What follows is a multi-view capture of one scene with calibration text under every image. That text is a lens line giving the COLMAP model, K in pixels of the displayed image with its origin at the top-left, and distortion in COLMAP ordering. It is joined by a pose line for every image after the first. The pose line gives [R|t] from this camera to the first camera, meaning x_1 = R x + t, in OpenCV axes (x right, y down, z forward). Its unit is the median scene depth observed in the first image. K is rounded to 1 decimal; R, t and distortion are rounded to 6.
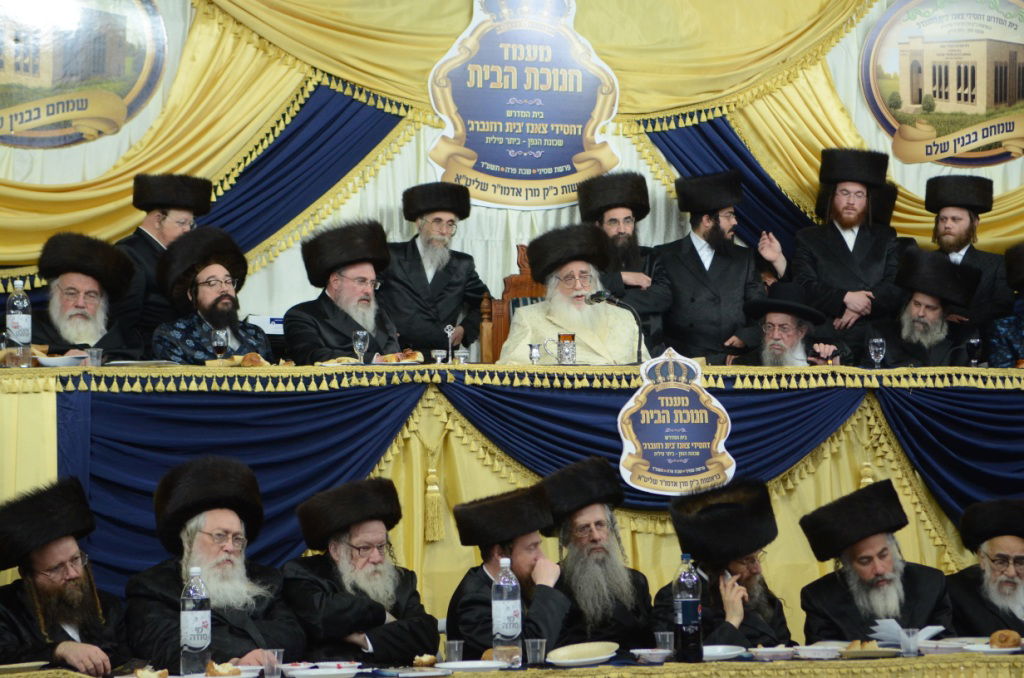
lens RADIAL K [[2366.1, 0, 516.0], [0, 2366.1, 330.3], [0, 0, 1]] dist [0.329453, 0.000000]
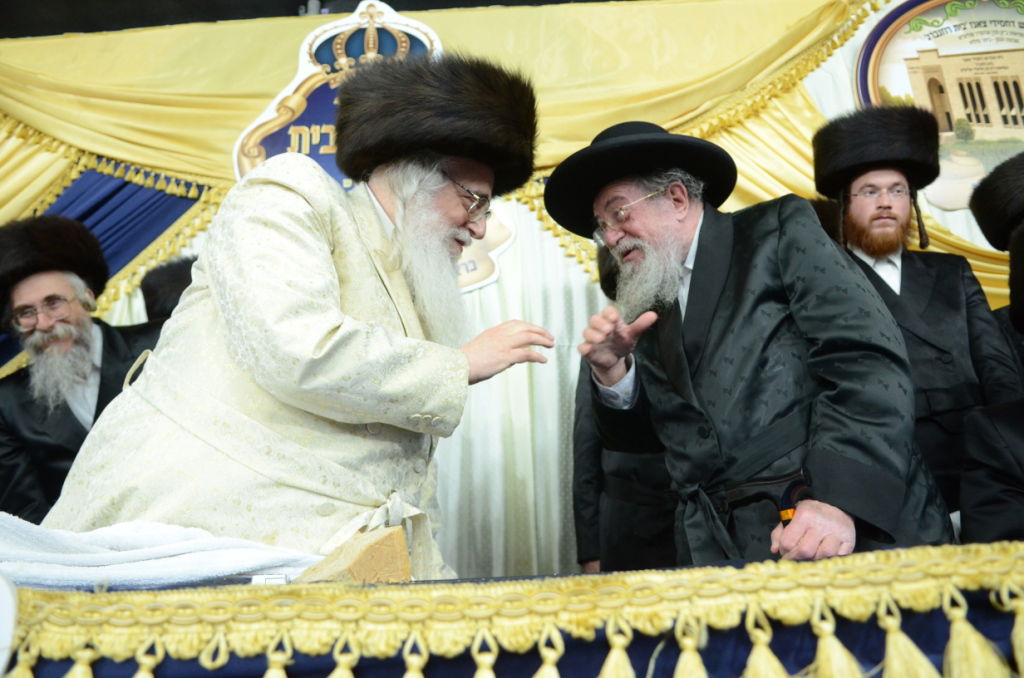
lens RADIAL K [[737.8, 0, 502.8], [0, 737.8, 322.9], [0, 0, 1]] dist [-0.043712, -0.010077]
pose [[0.950279, -0.112925, -0.290202, 0.105574], [0.050452, 0.975450, -0.214363, 0.001039], [0.307285, 0.189063, 0.932647, 0.833597]]
